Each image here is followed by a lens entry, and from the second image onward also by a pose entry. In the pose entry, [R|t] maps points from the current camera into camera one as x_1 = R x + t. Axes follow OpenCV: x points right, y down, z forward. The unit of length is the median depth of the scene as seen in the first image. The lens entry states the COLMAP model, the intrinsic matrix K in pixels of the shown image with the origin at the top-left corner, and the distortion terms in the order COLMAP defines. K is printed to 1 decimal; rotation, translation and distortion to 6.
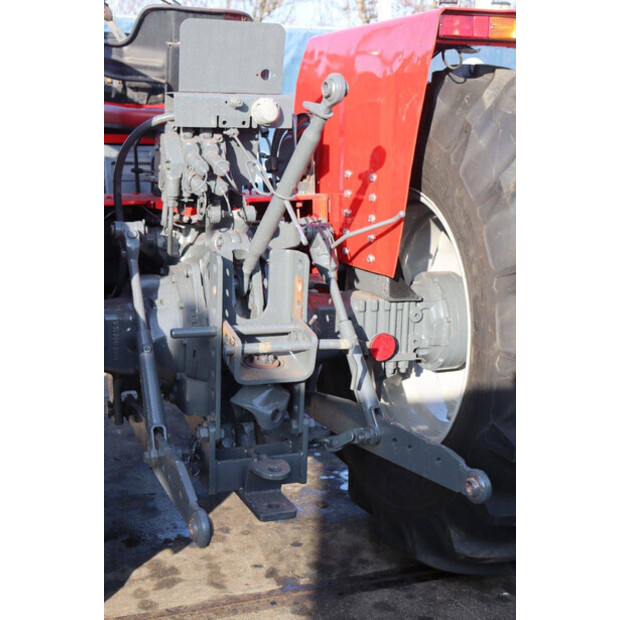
lens RADIAL K [[1004.7, 0, 310.1], [0, 1004.7, 308.4], [0, 0, 1]] dist [0.171566, 0.000000]
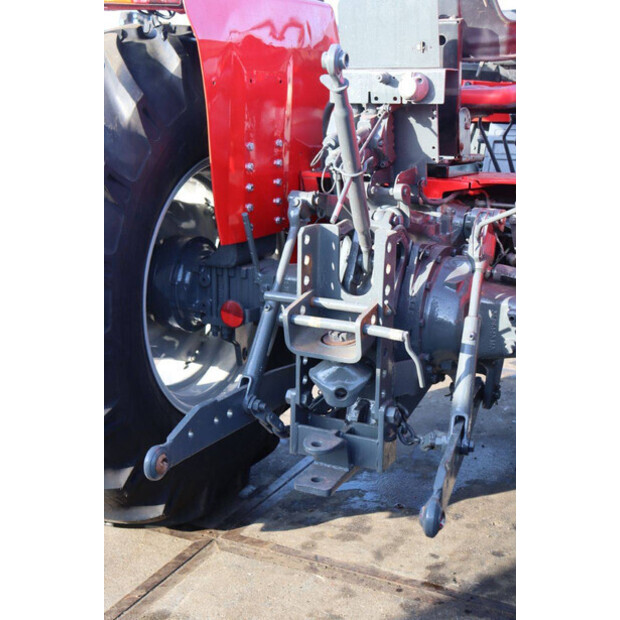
lens RADIAL K [[956.4, 0, 308.3], [0, 956.4, 308.9], [0, 0, 1]] dist [0.126345, 0.000000]
pose [[0.657271, 0.154689, -0.737608, 0.580317], [-0.137006, 0.986926, 0.084892, -0.048423], [0.741097, 0.045260, 0.669871, 0.311271]]
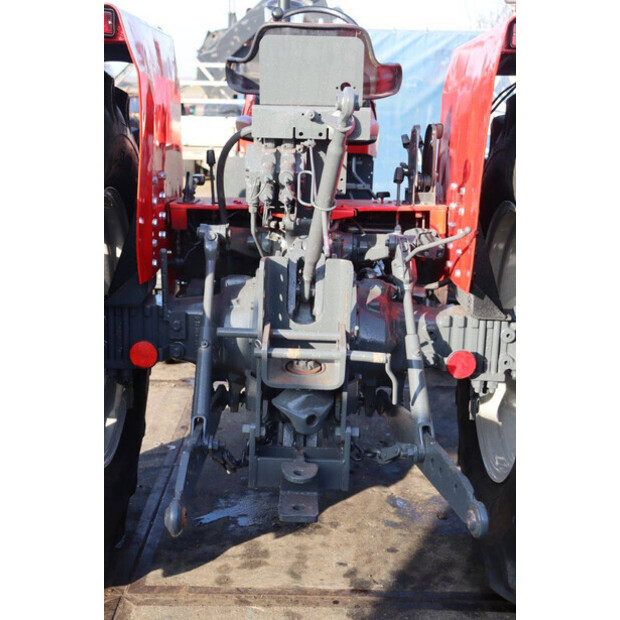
lens RADIAL K [[956.4, 0, 315.4], [0, 956.4, 309.6], [0, 0, 1]] dist [0.126345, 0.000000]
pose [[0.928865, 0.078366, -0.362035, 0.288474], [-0.076537, 0.996878, 0.019415, -0.023330], [0.362426, 0.009675, 0.931962, 0.084996]]
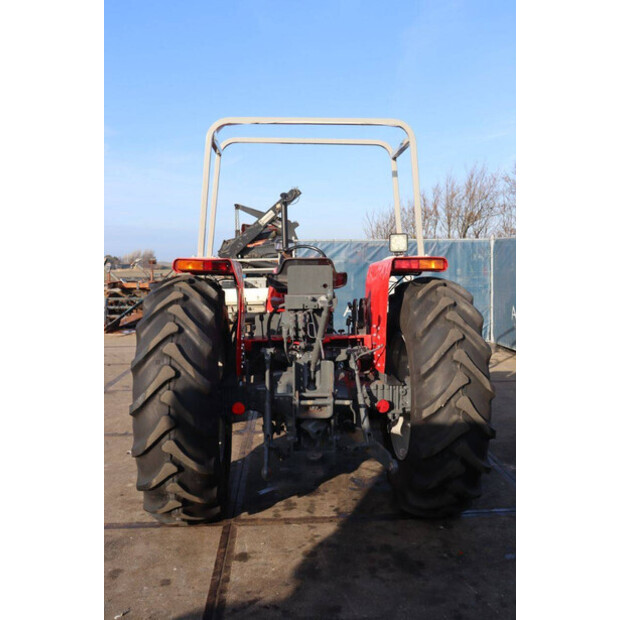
lens RADIAL K [[598.4, 0, 320.4], [0, 598.4, 308.3], [0, 0, 1]] dist [-0.073627, 0.000000]
pose [[0.950270, -0.014781, -0.311078, 0.365342], [-0.029434, 0.990139, -0.136959, 0.010191], [0.310034, 0.139304, 0.940464, -0.290874]]
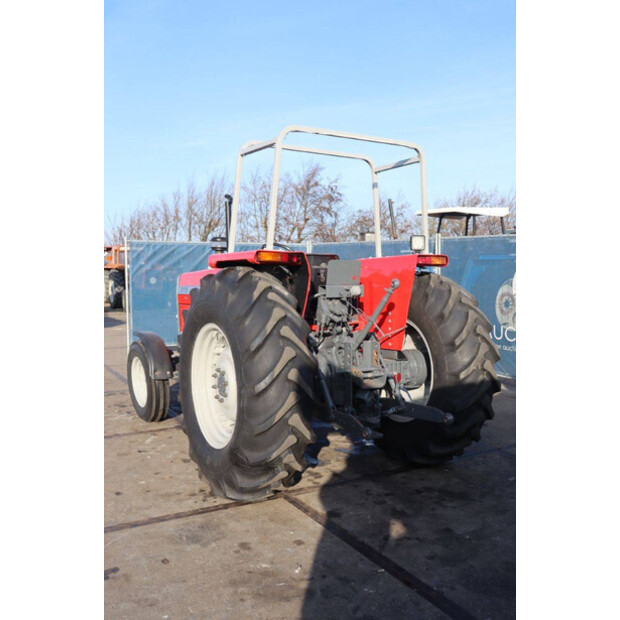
lens RADIAL K [[598.4, 0, 314.1], [0, 598.4, 310.8], [0, 0, 1]] dist [-0.073627, 0.000000]
pose [[0.989253, -0.035666, 0.141797, -0.374001], [0.055206, 0.989121, -0.136354, 0.069916], [-0.135391, 0.142717, 0.980460, -0.542793]]
